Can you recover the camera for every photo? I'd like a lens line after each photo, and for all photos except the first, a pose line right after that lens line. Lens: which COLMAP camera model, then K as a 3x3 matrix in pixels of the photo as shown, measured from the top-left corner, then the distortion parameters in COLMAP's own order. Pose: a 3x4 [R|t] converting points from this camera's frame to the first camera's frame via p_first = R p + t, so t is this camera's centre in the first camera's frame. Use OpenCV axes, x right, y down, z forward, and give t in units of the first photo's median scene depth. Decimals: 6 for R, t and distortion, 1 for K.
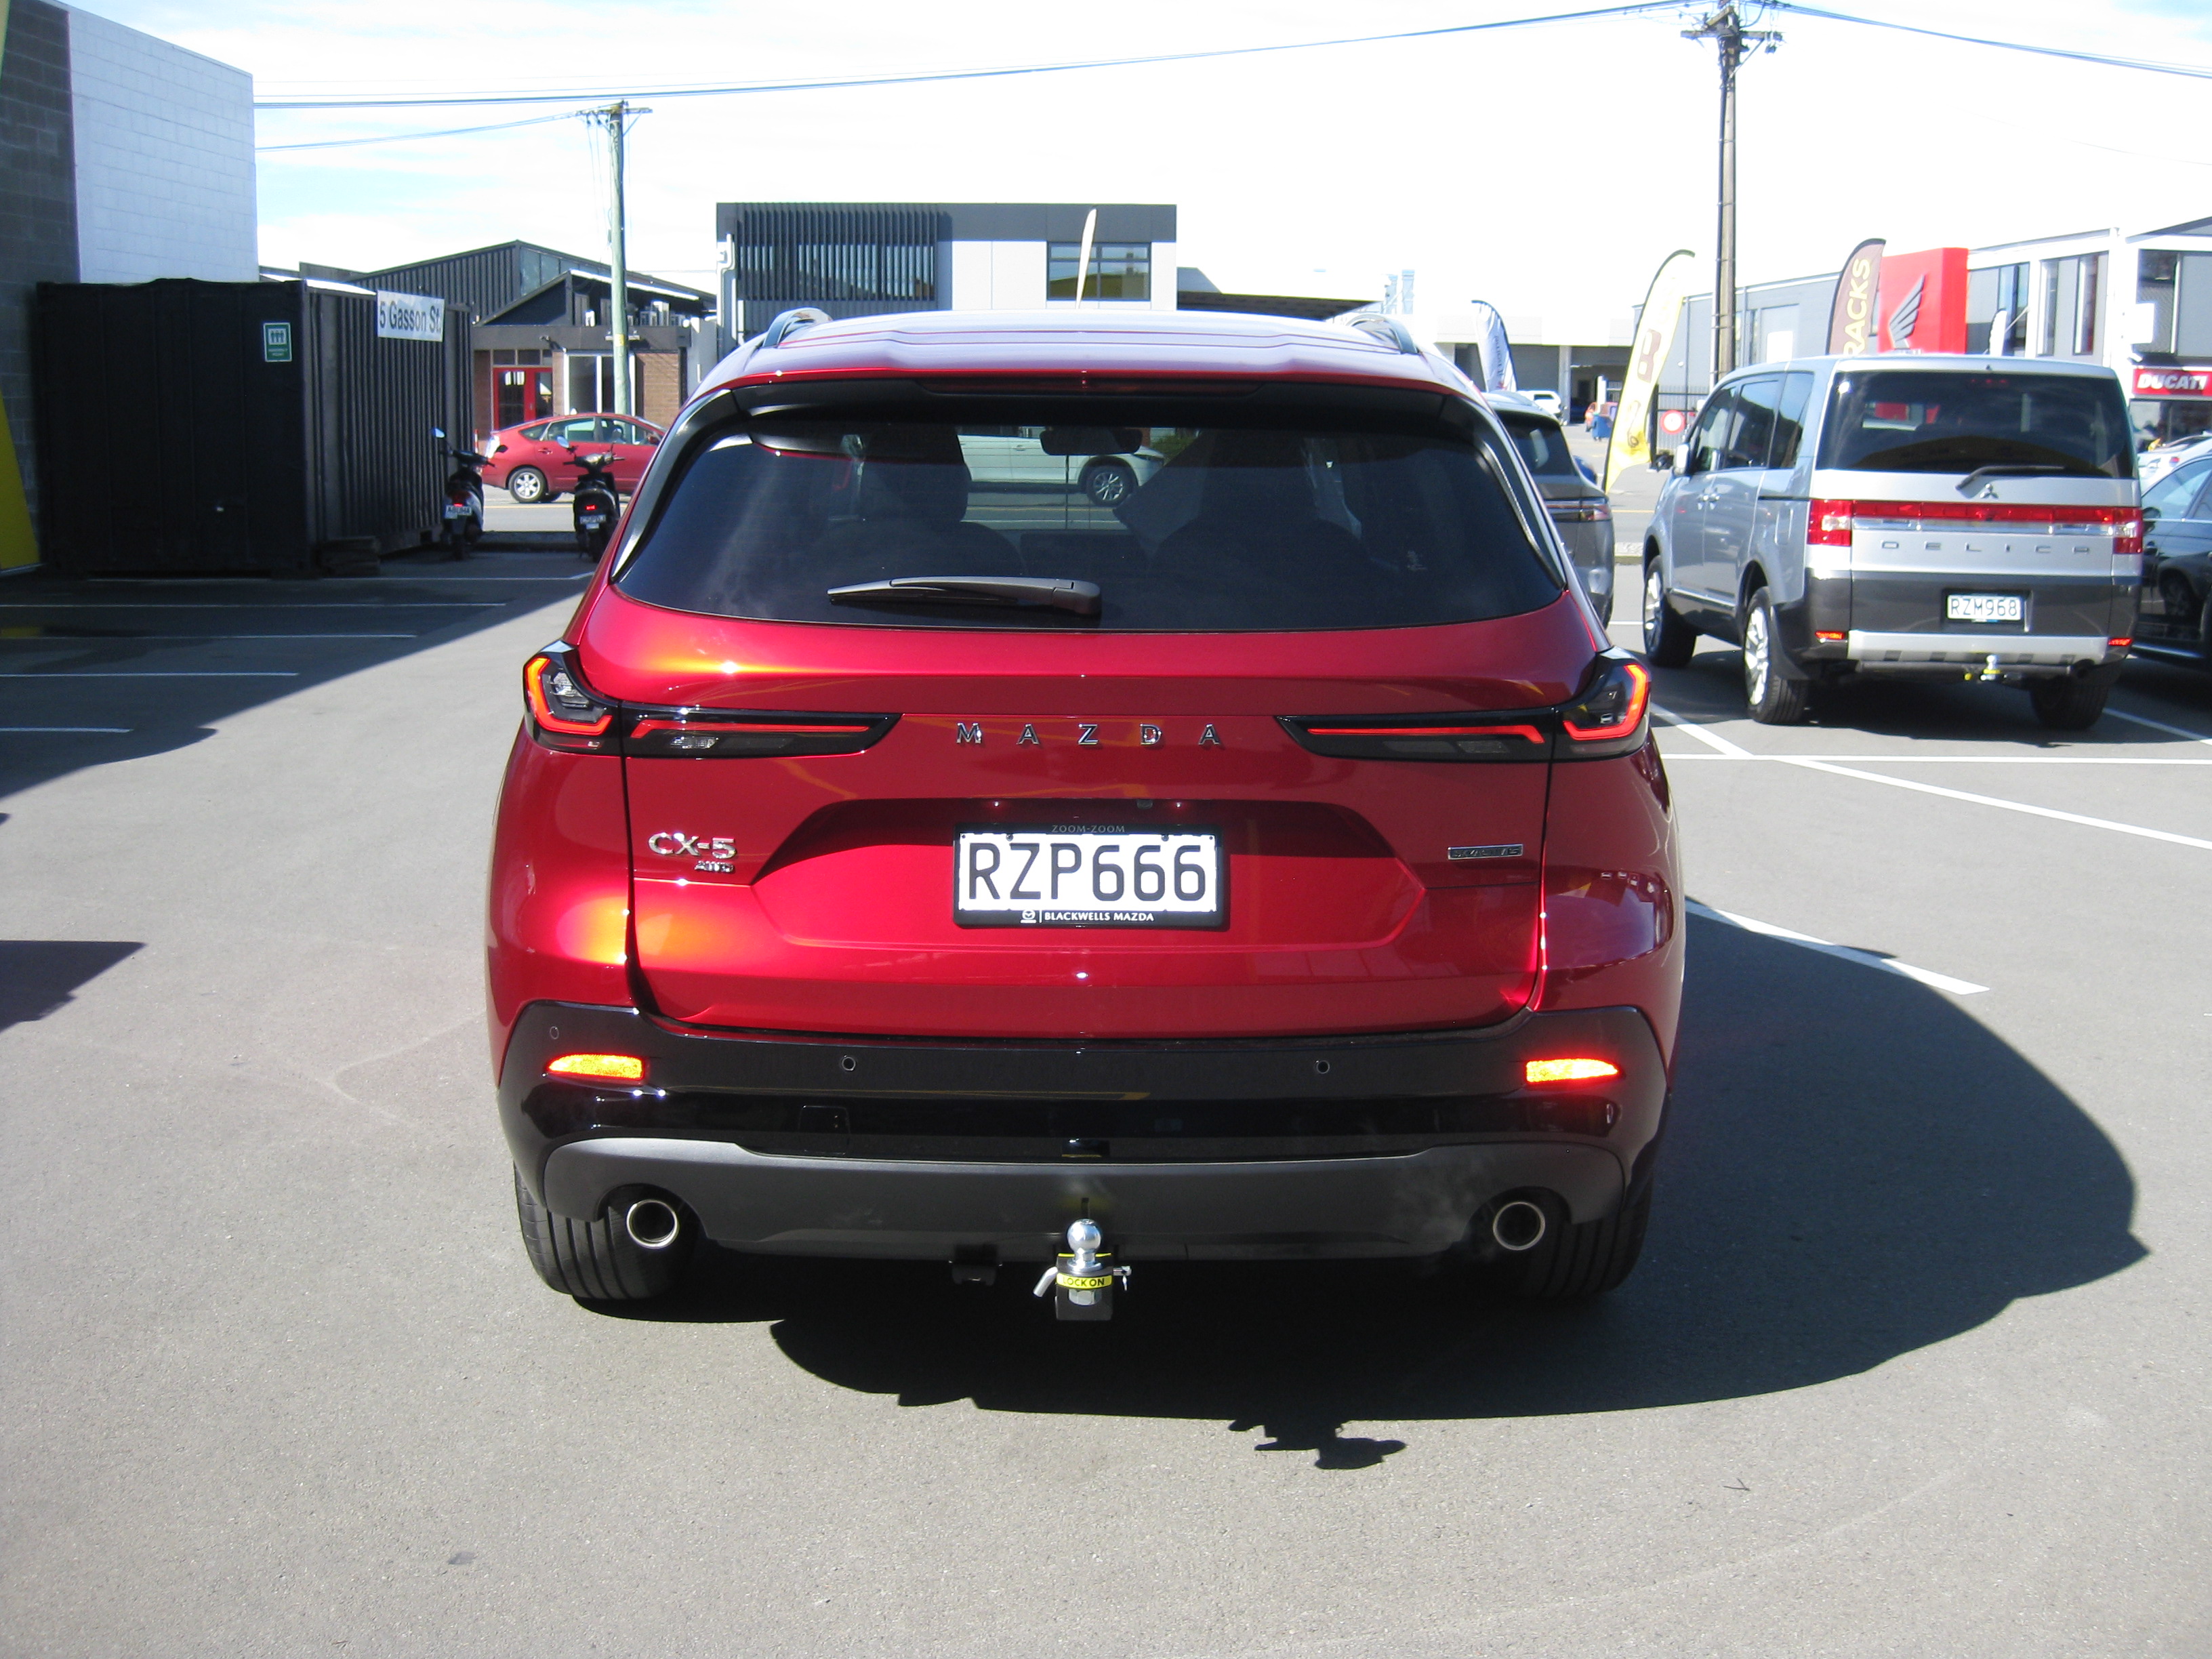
lens RADIAL K [[2403.2, 0, 1102.2], [0, 2403.2, 818.0], [0, 0, 1]] dist [-0.117407, 0.000000]
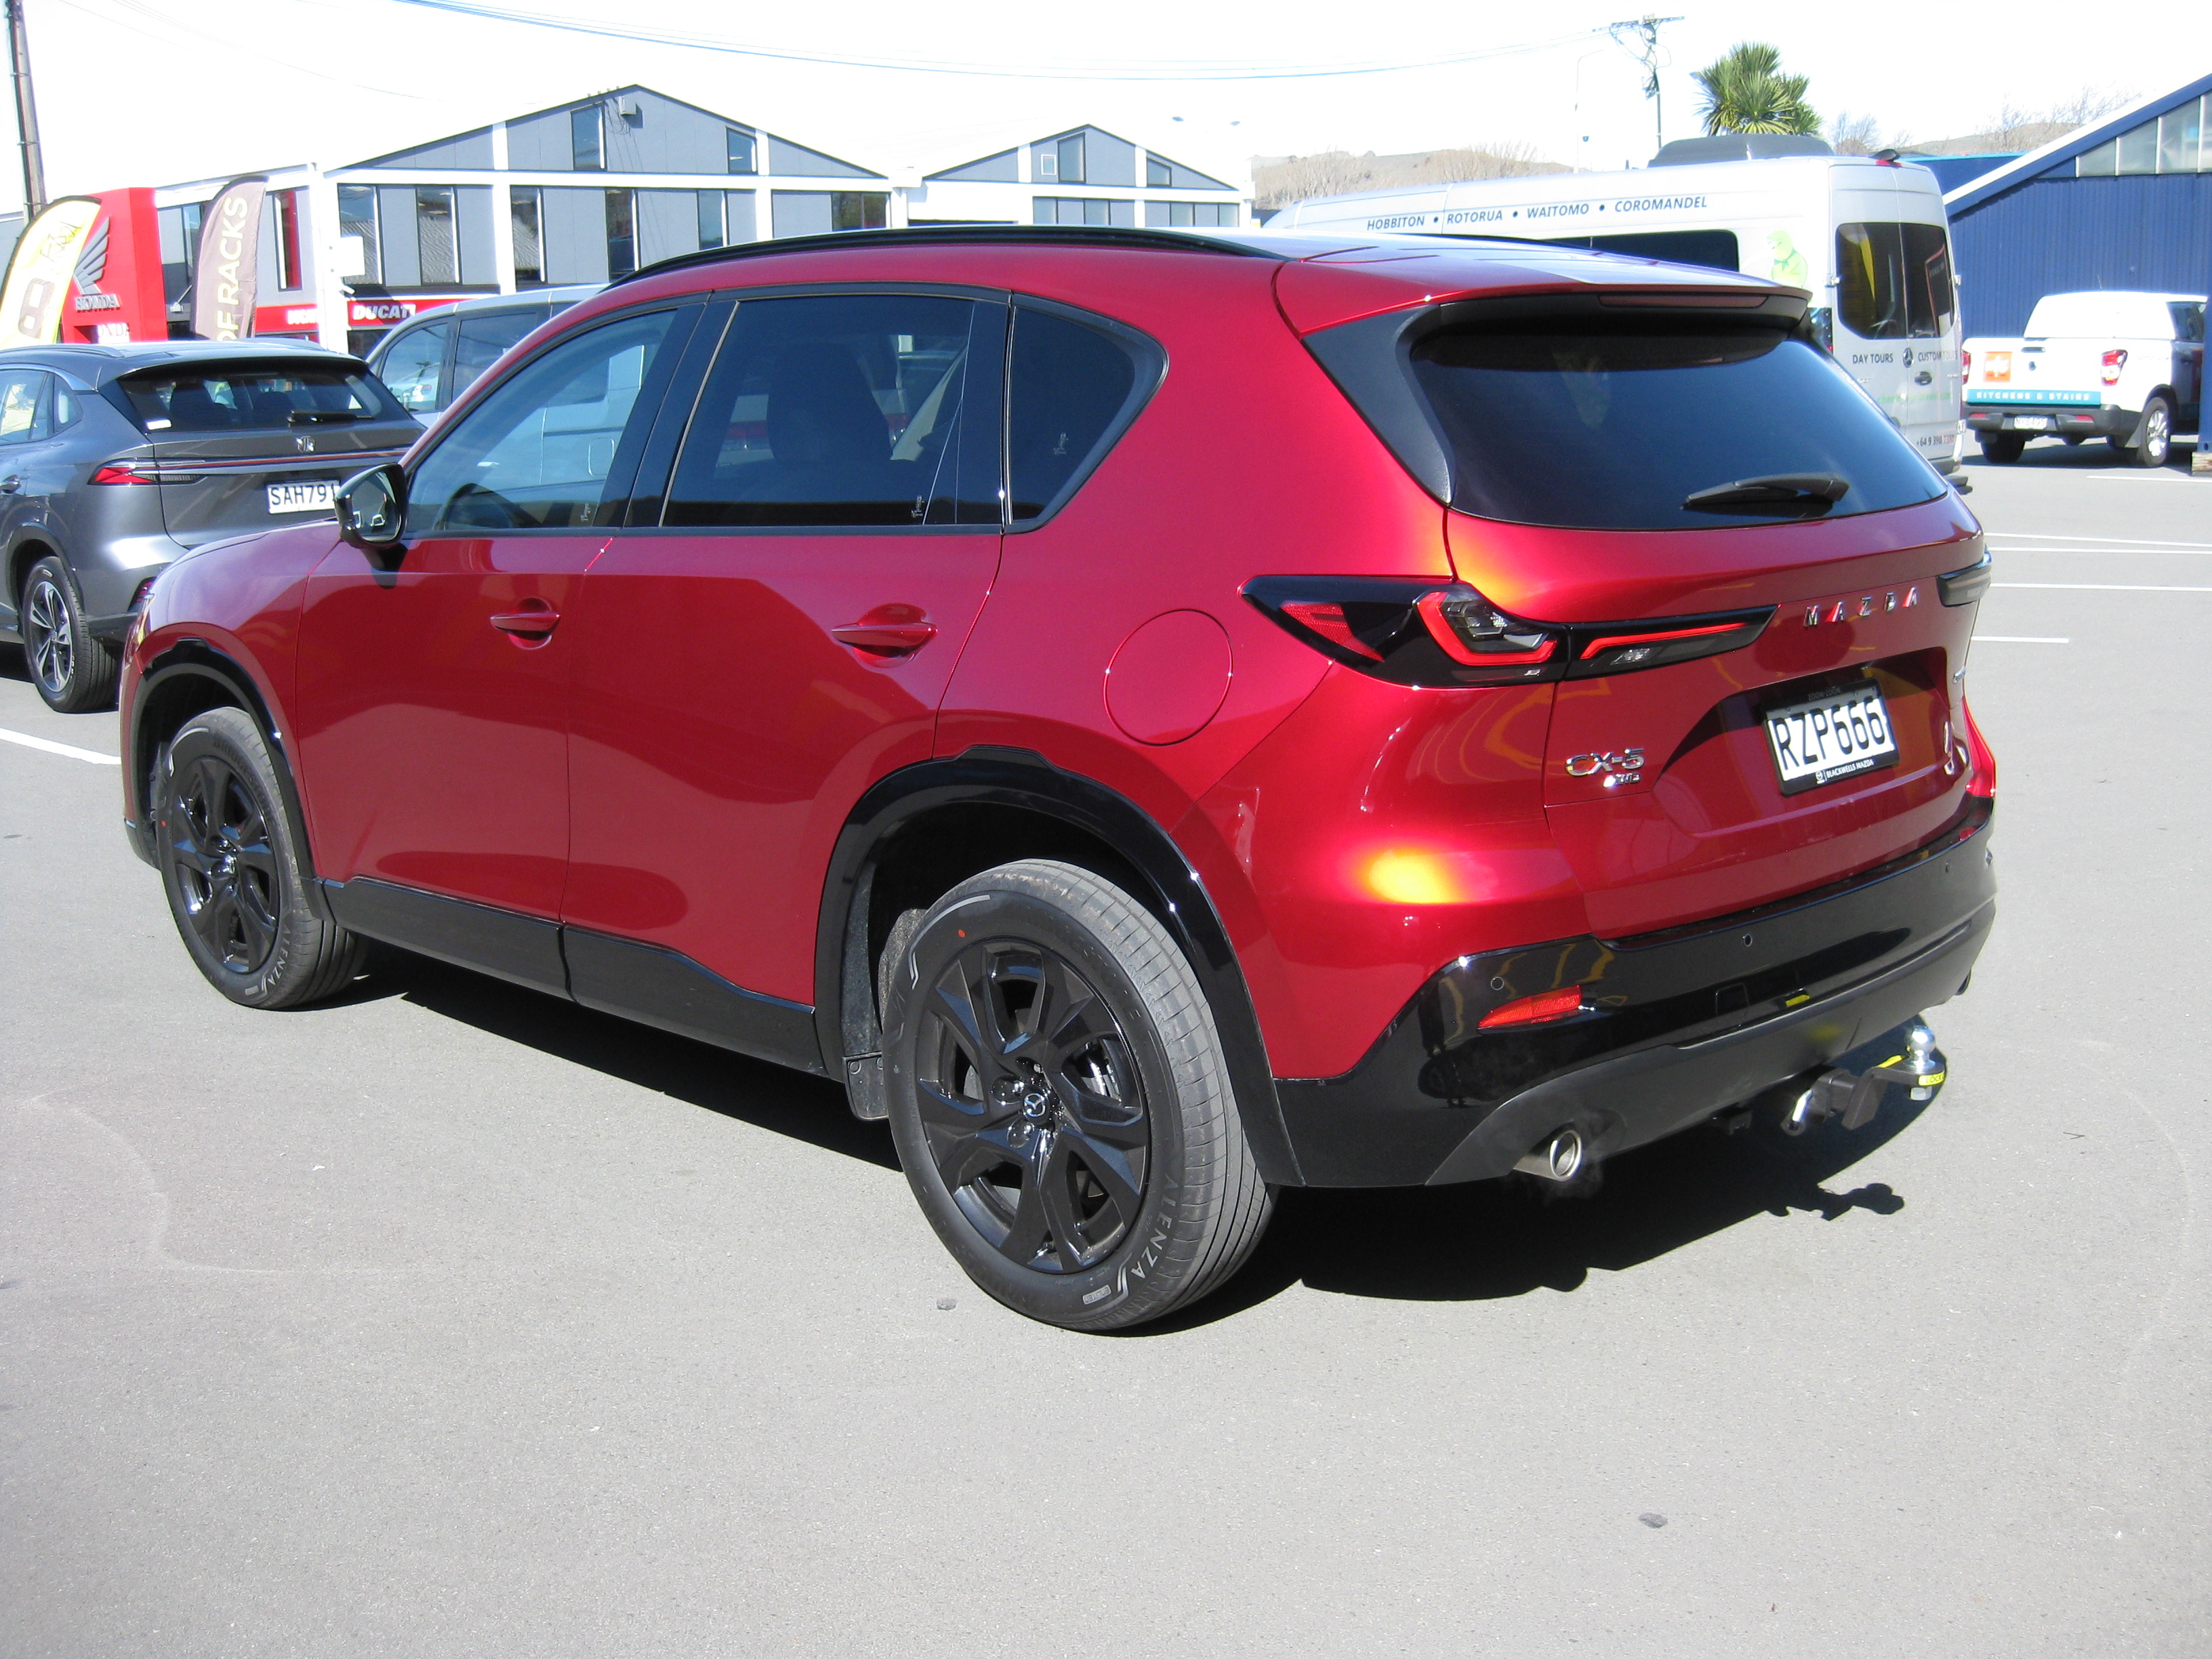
lens RADIAL K [[2403.2, 0, 1191.6], [0, 2403.2, 840.5], [0, 0, 1]] dist [-0.117407, 0.000000]
pose [[0.707666, -0.168657, 0.686123, -0.103011], [0.144798, 0.985099, 0.092805, -0.007696], [-0.691551, 0.033674, 0.721542, 0.042282]]
